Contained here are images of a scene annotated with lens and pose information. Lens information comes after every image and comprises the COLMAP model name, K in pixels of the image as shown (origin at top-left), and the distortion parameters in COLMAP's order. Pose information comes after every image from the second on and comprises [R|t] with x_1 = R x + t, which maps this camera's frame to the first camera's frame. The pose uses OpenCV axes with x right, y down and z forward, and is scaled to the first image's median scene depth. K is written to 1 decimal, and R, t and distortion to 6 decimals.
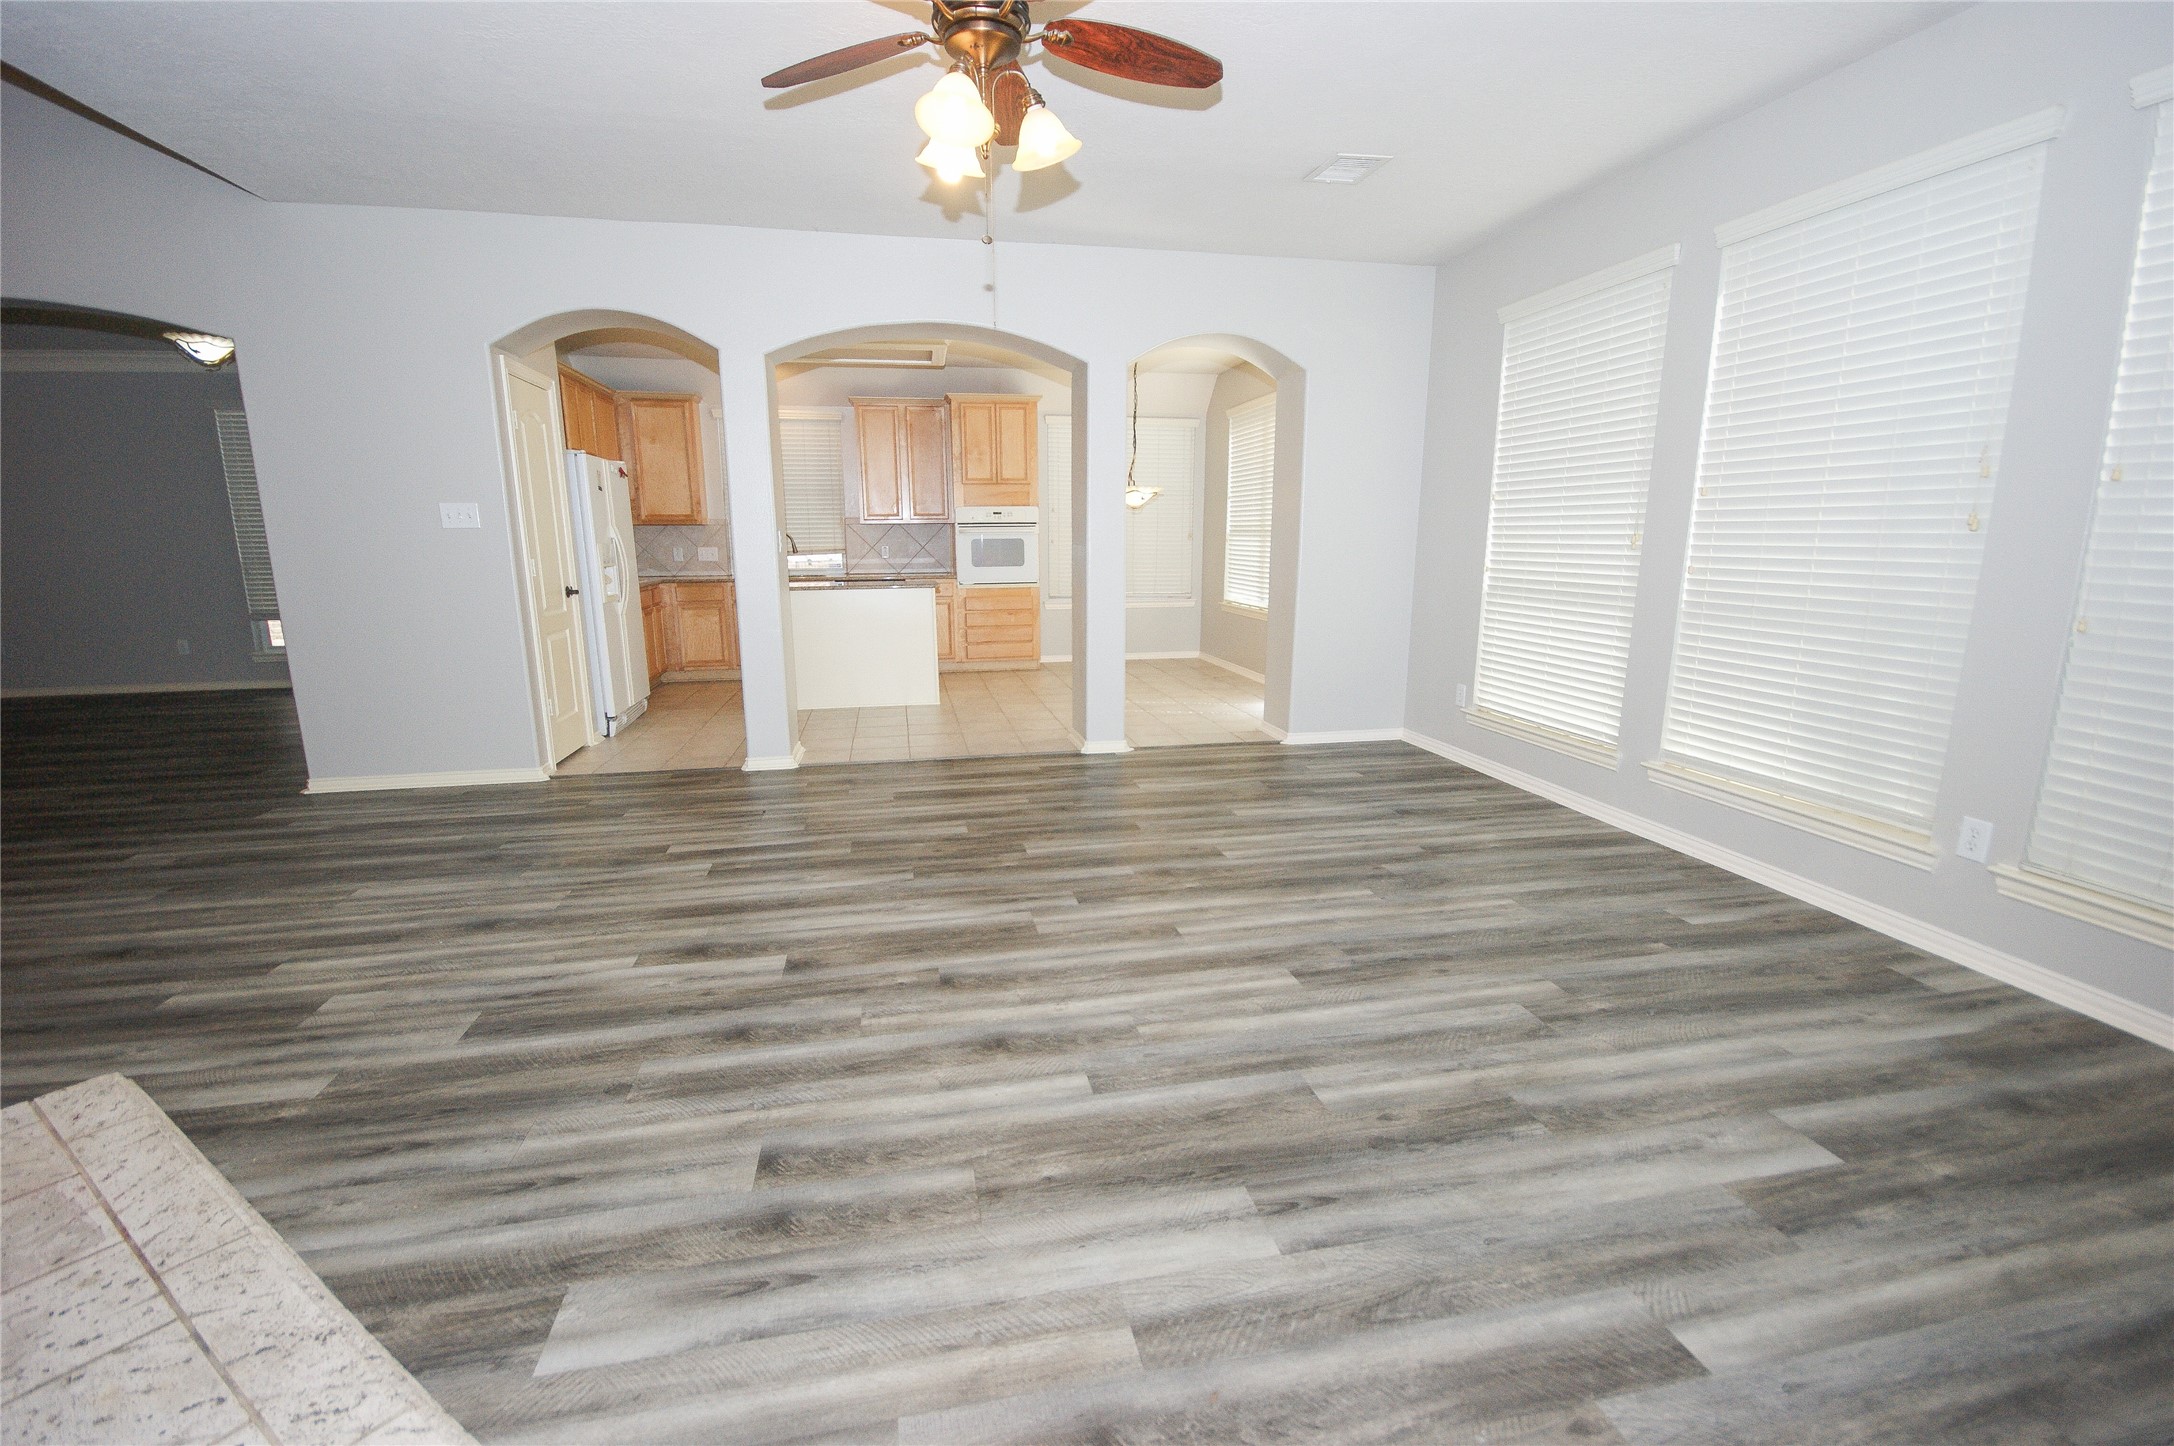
lens RADIAL K [[952.9, 0, 1095.6], [0, 952.9, 728.9], [0, 0, 1]] dist [-0.005884, -0.002244]
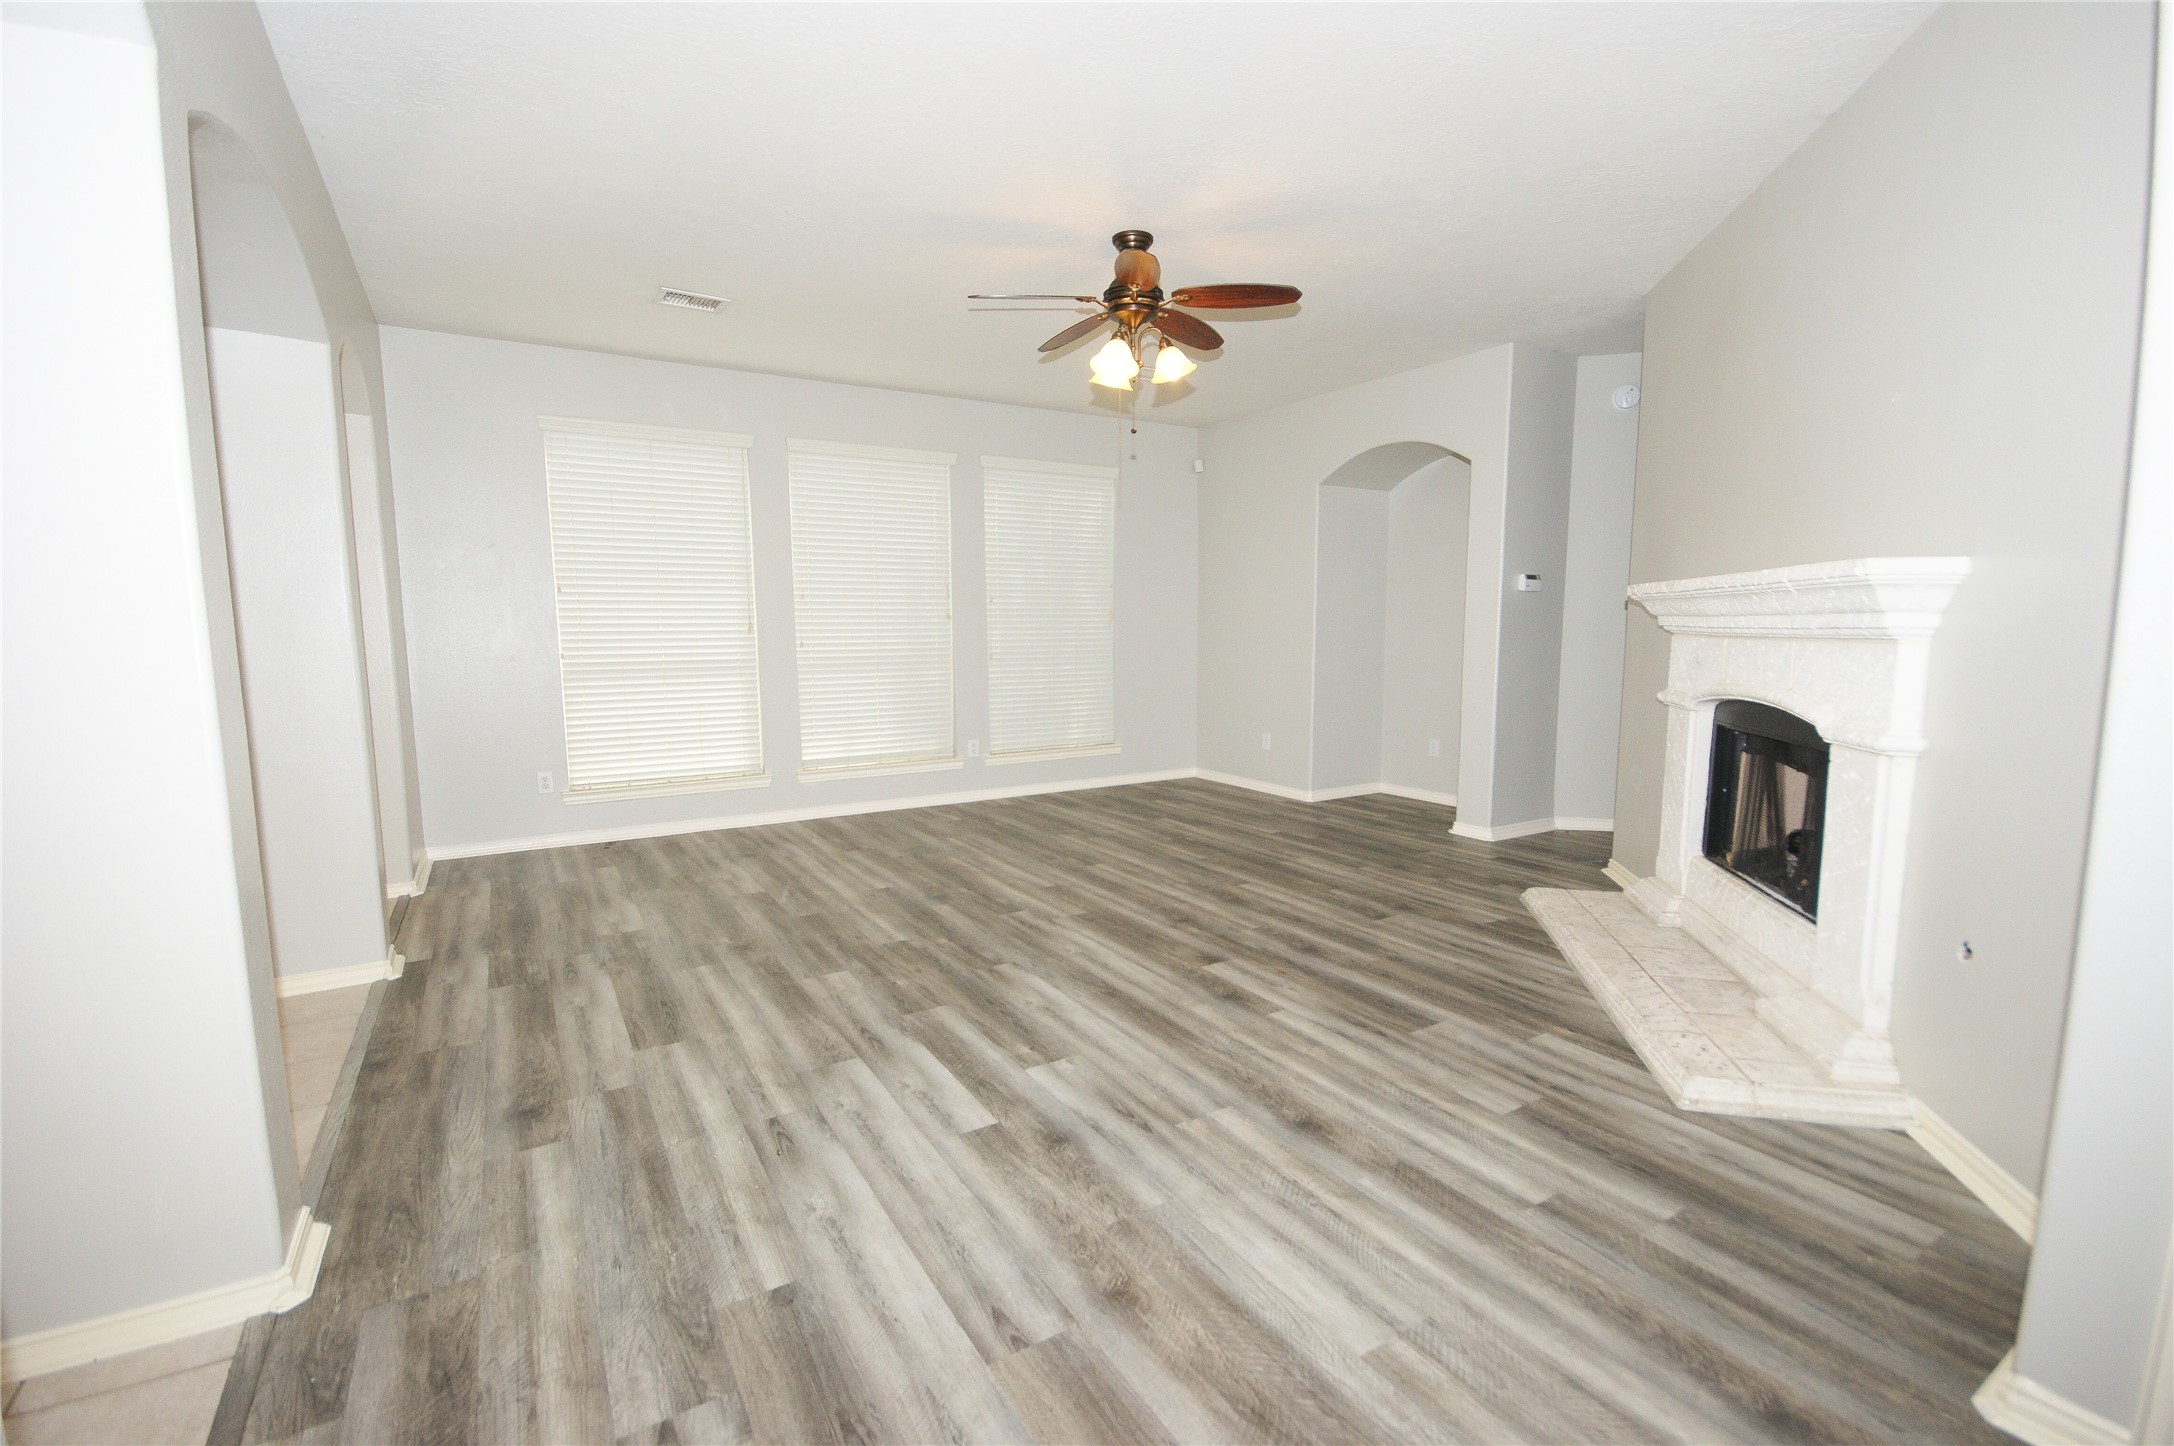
lens RADIAL K [[952.9, 0, 1097.6], [0, 952.9, 732.4], [0, 0, 1]] dist [-0.005884, -0.002244]
pose [[-0.345795, -0.104098, 0.932518, -1.498364], [0.190818, 0.965258, 0.178512, -0.309615], [-0.918703, 0.239669, -0.313917, 1.572592]]
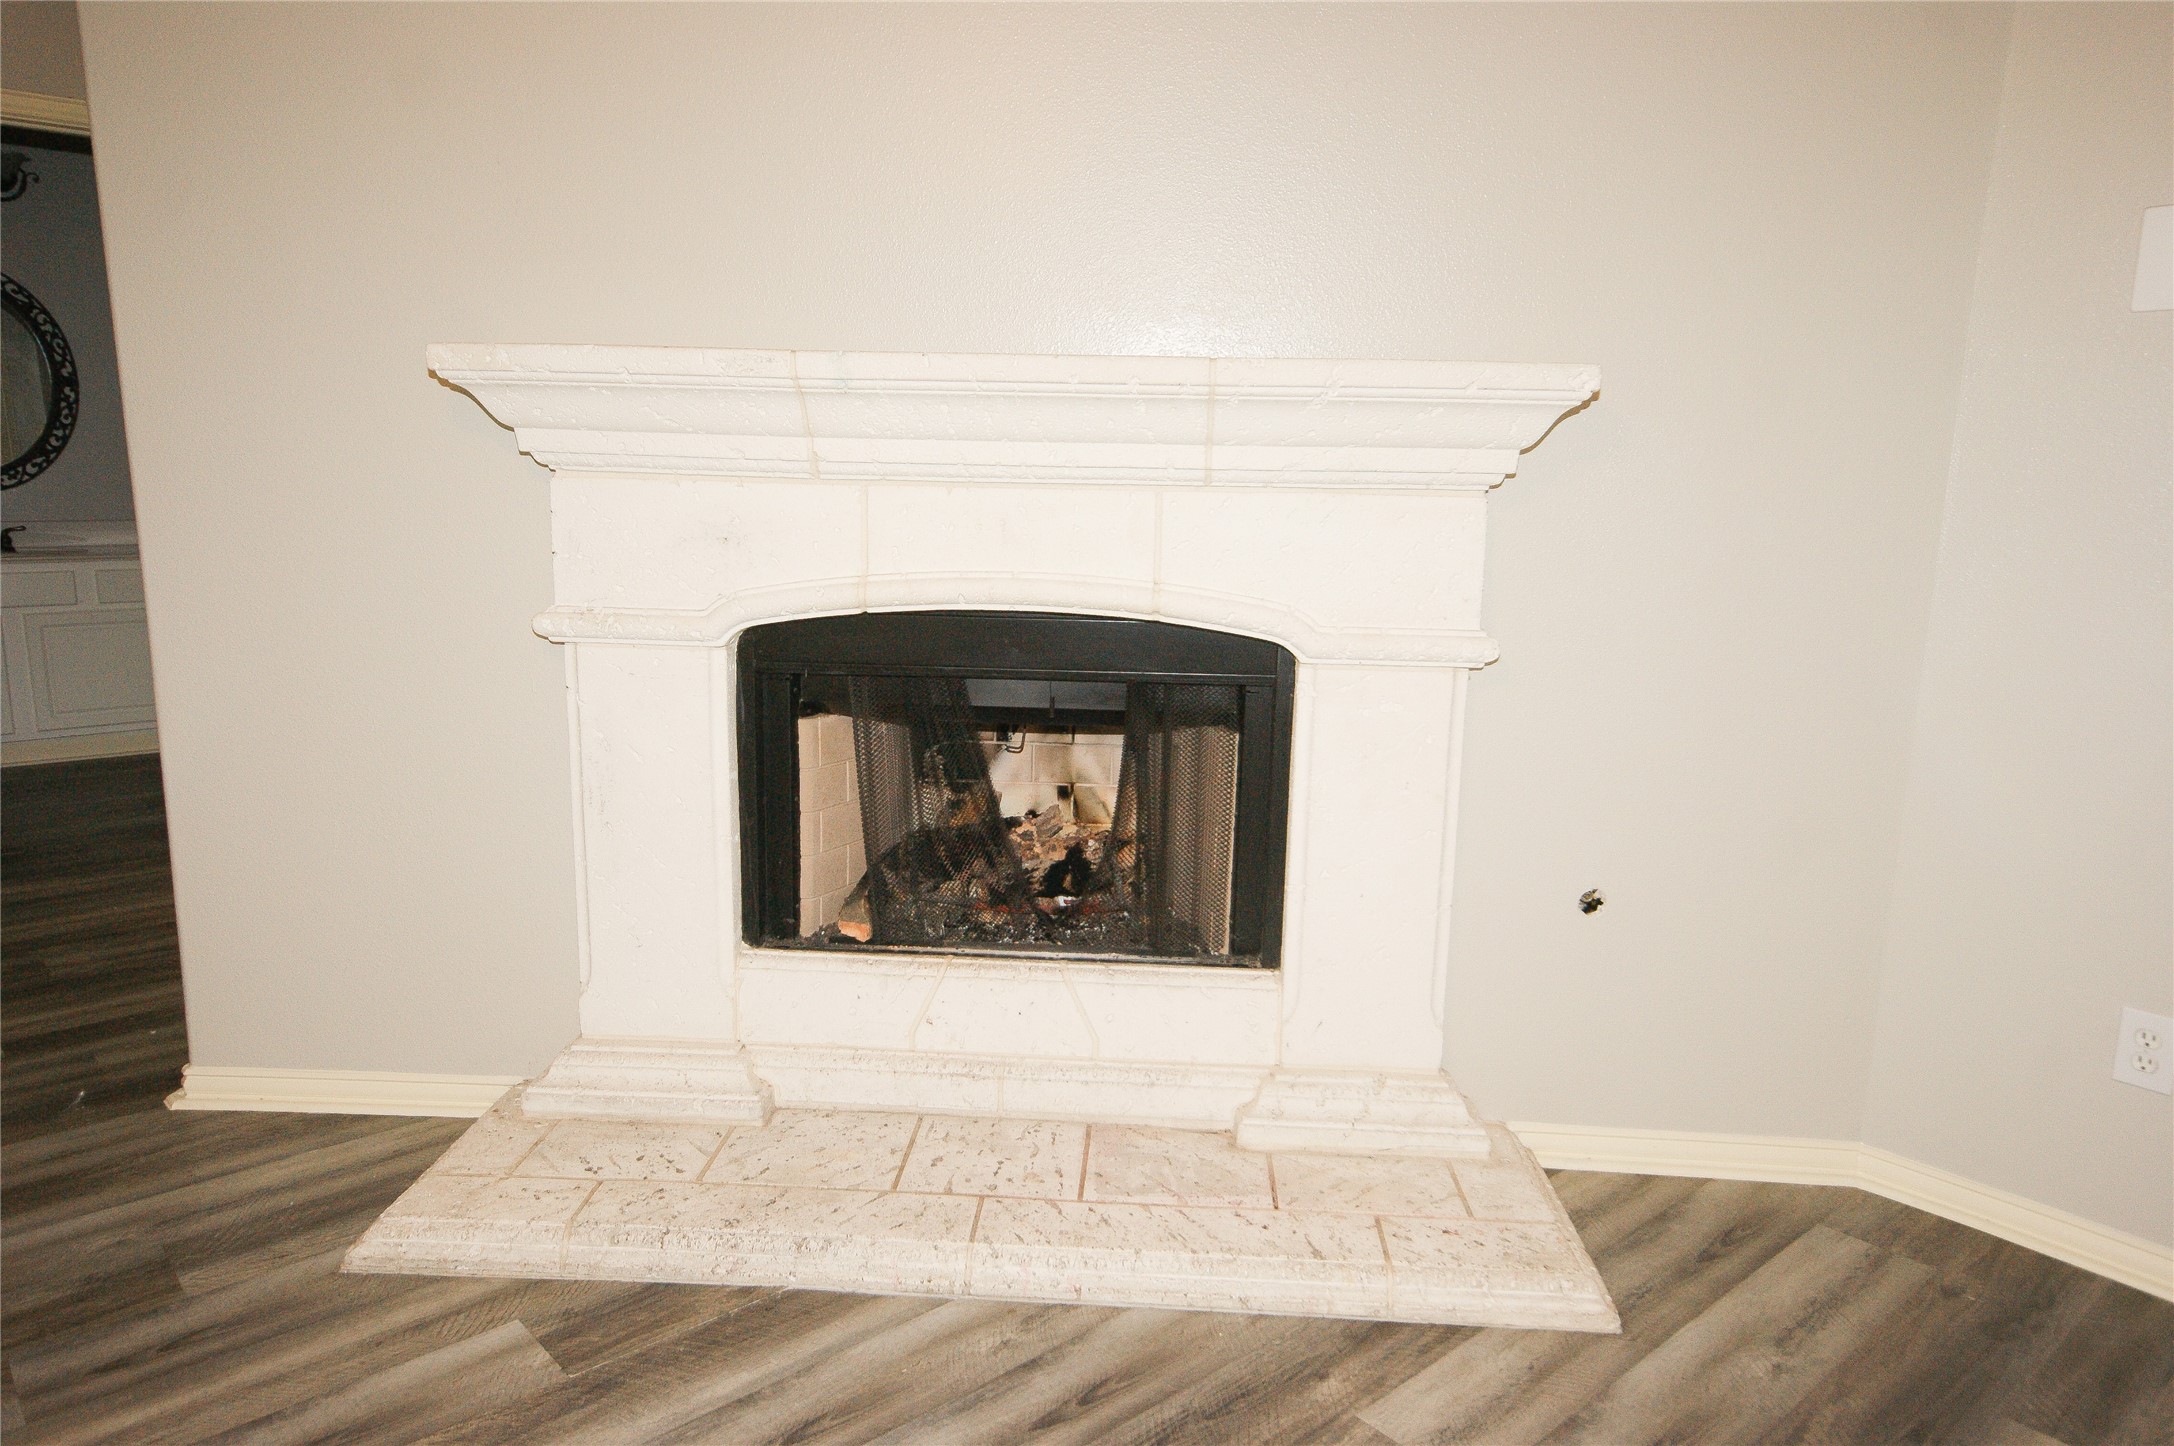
lens RADIAL K [[1489.5, 0, 1094.5], [0, 1489.5, 723.2], [0, 0, 1]] dist [0.012452, 0.004251]
pose [[-0.867856, 0.078398, -0.490591, -0.225735], [-0.121877, 0.923701, 0.363210, -0.263743], [0.481635, 0.375006, -0.792085, 1.238674]]
